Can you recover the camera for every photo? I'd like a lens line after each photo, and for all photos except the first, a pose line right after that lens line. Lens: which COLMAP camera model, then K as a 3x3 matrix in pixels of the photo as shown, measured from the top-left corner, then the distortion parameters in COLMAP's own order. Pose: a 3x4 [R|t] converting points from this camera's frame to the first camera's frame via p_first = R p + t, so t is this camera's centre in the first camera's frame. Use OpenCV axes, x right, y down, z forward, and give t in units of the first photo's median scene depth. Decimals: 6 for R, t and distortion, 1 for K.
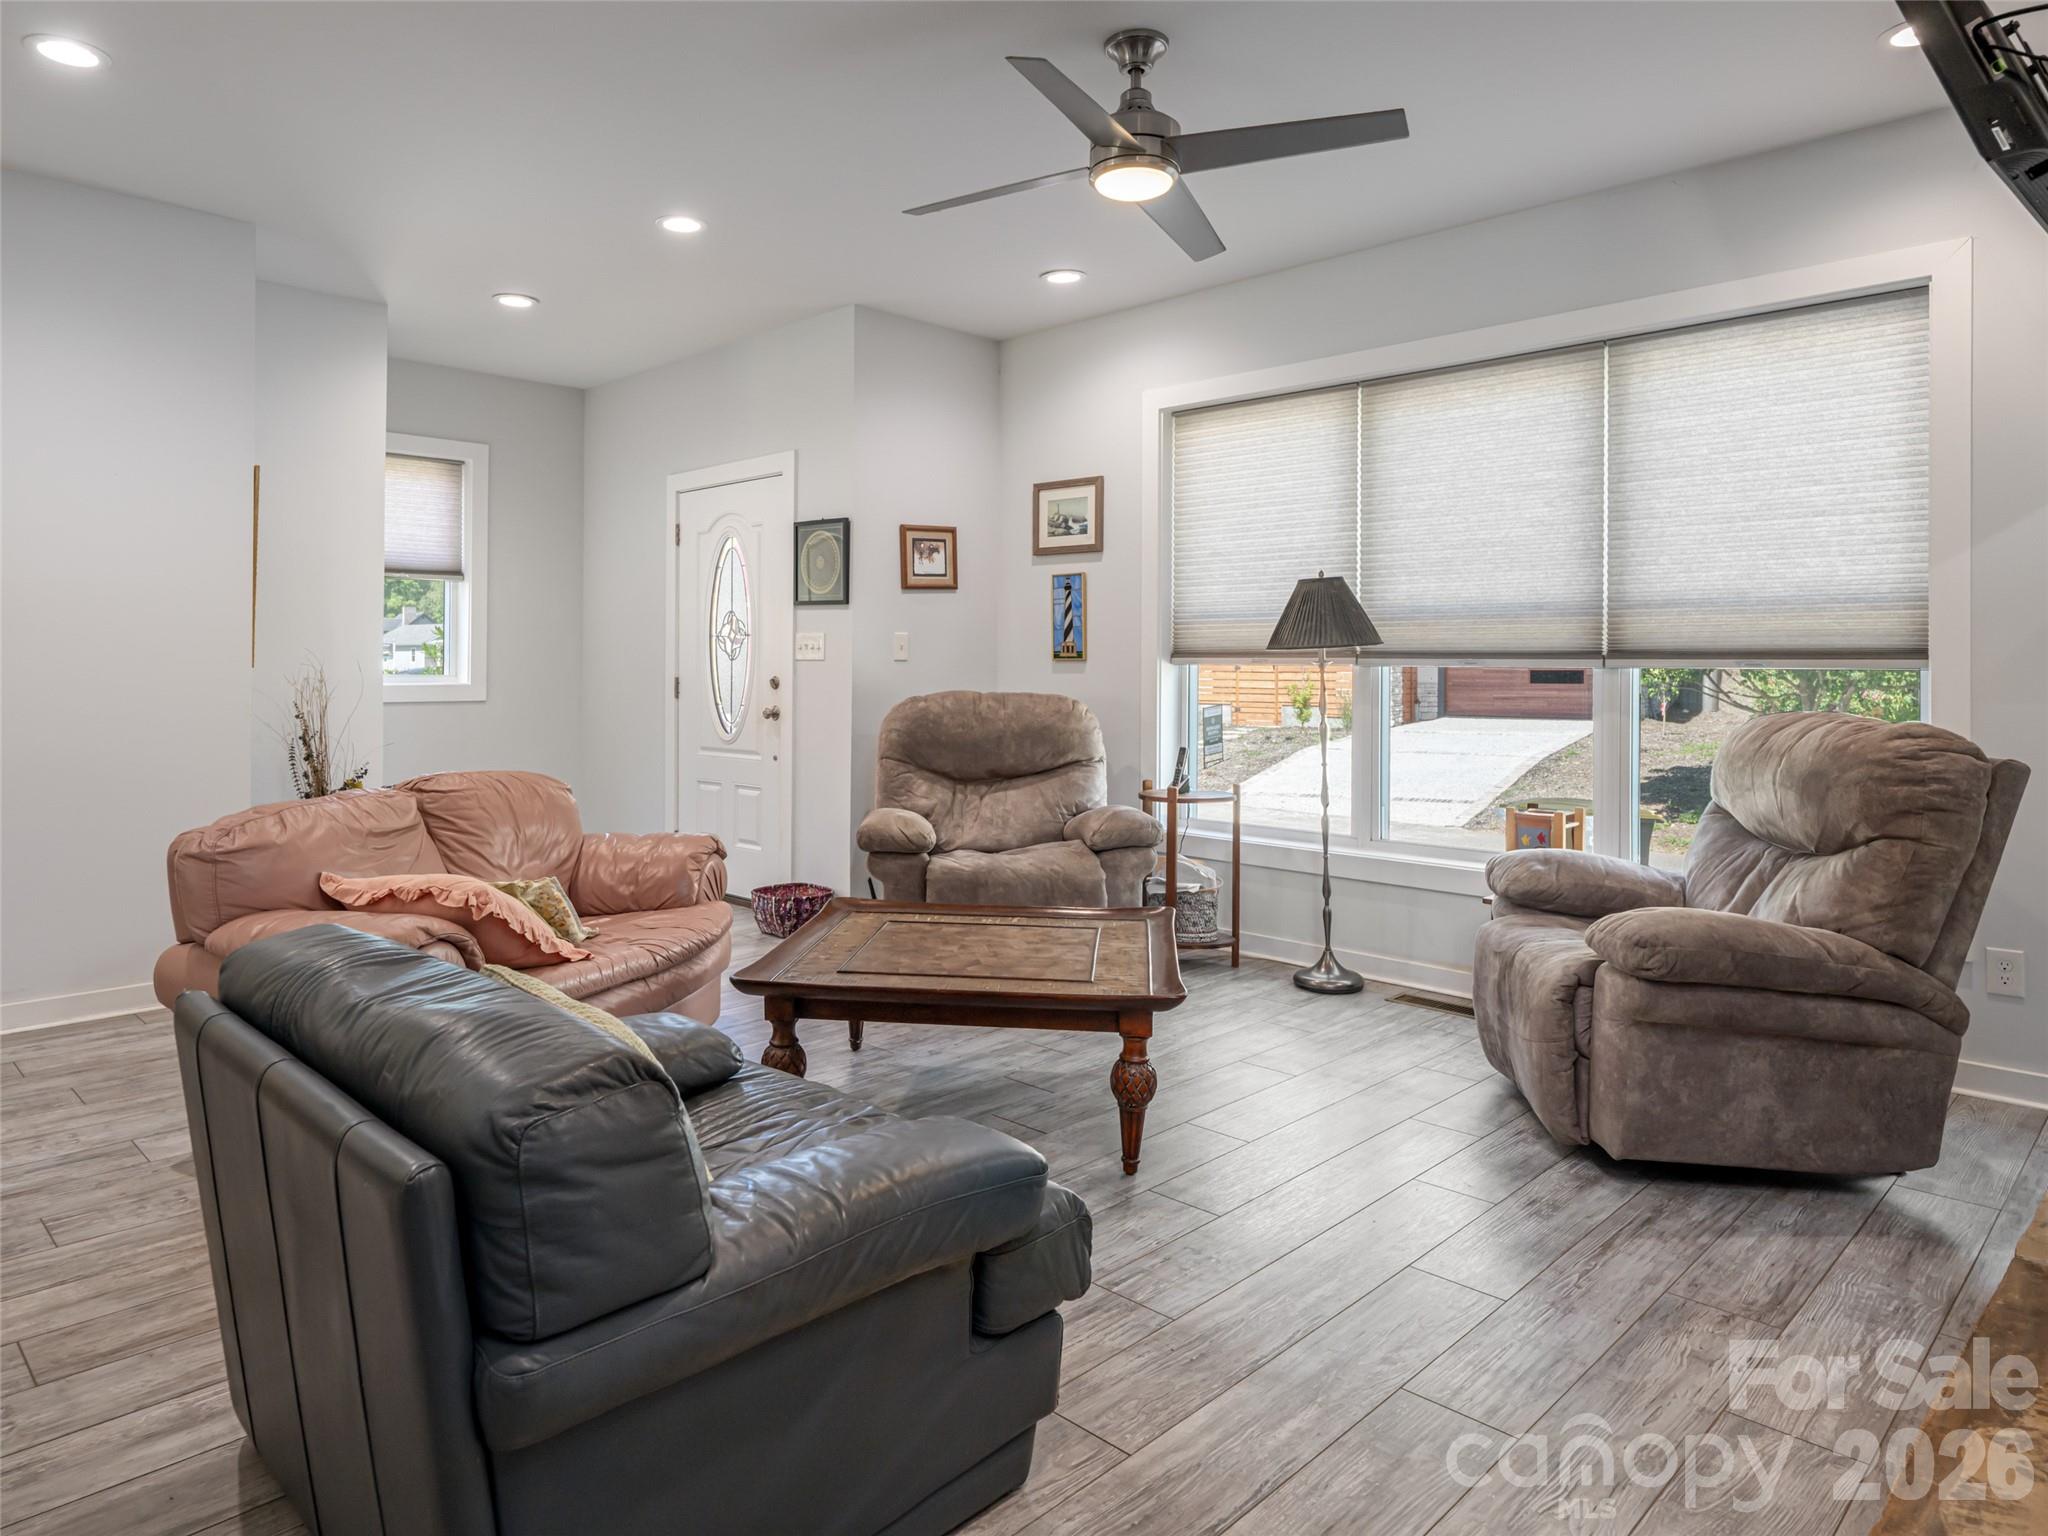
lens RADIAL K [[1265.0, 0, 1019.0], [0, 1265.0, 660.7], [0, 0, 1]] dist [-0.001661, -0.001096]
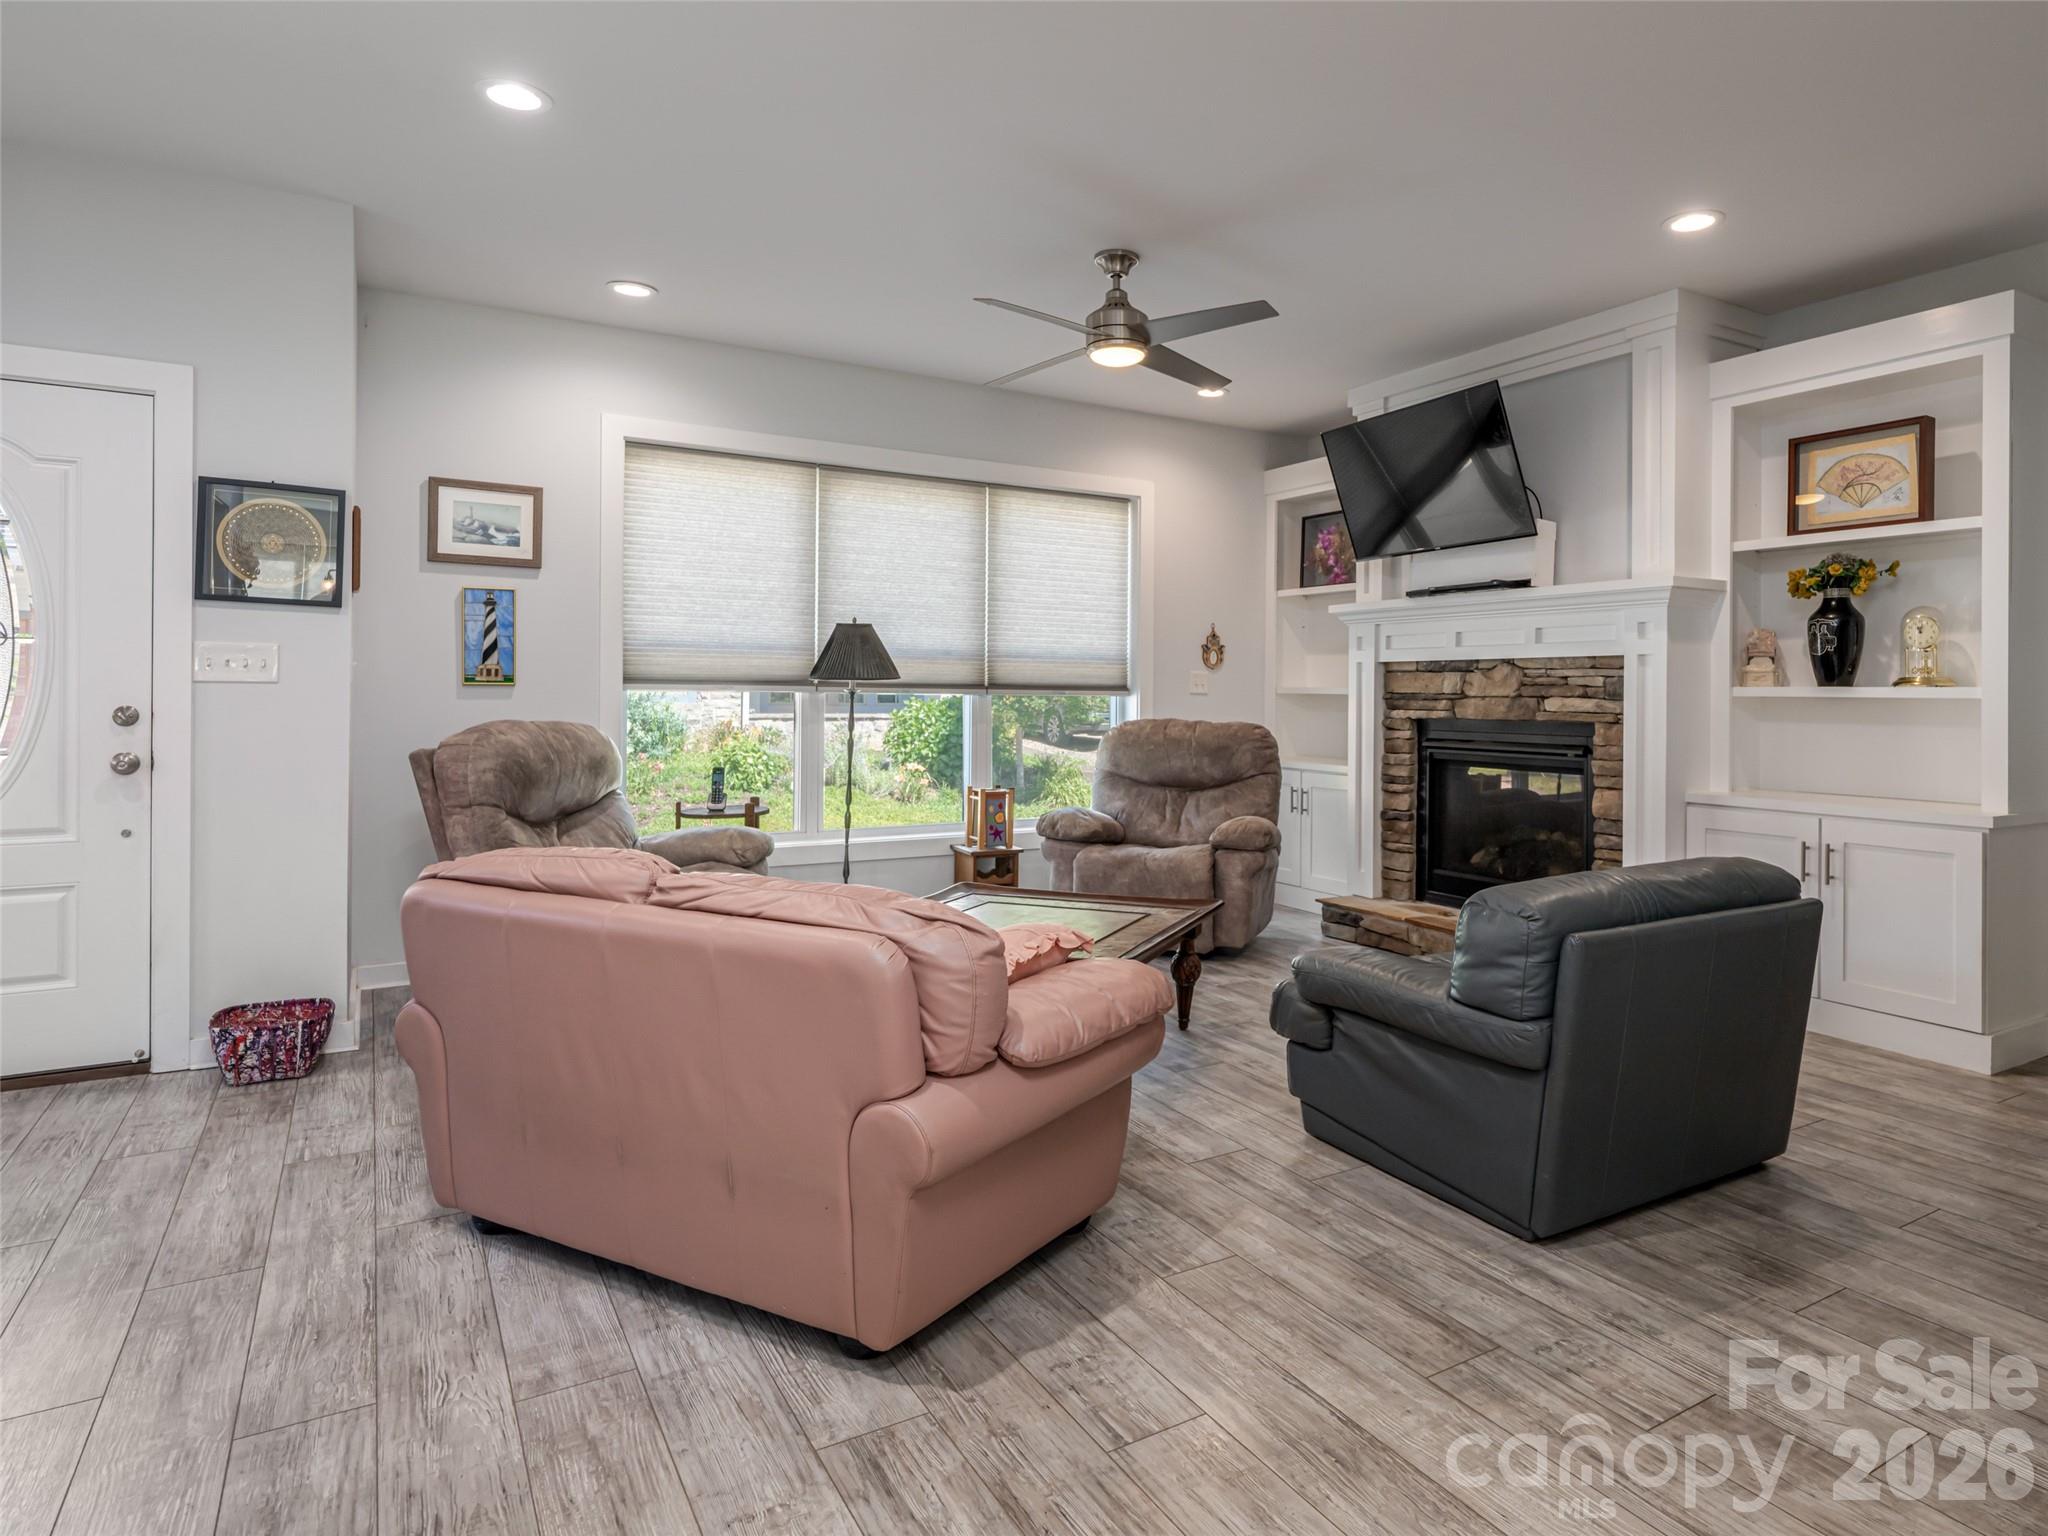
lens RADIAL K [[1172.5, 0, 1079.1], [0, 1172.5, 699.2], [0, 0, 1]] dist [0.000504, -0.000347]
pose [[0.249963, -0.003630, 0.968248, -0.722726], [-0.009948, 0.999931, 0.006317, 0.000411], [-0.968204, -0.011211, 0.249910, 0.428356]]
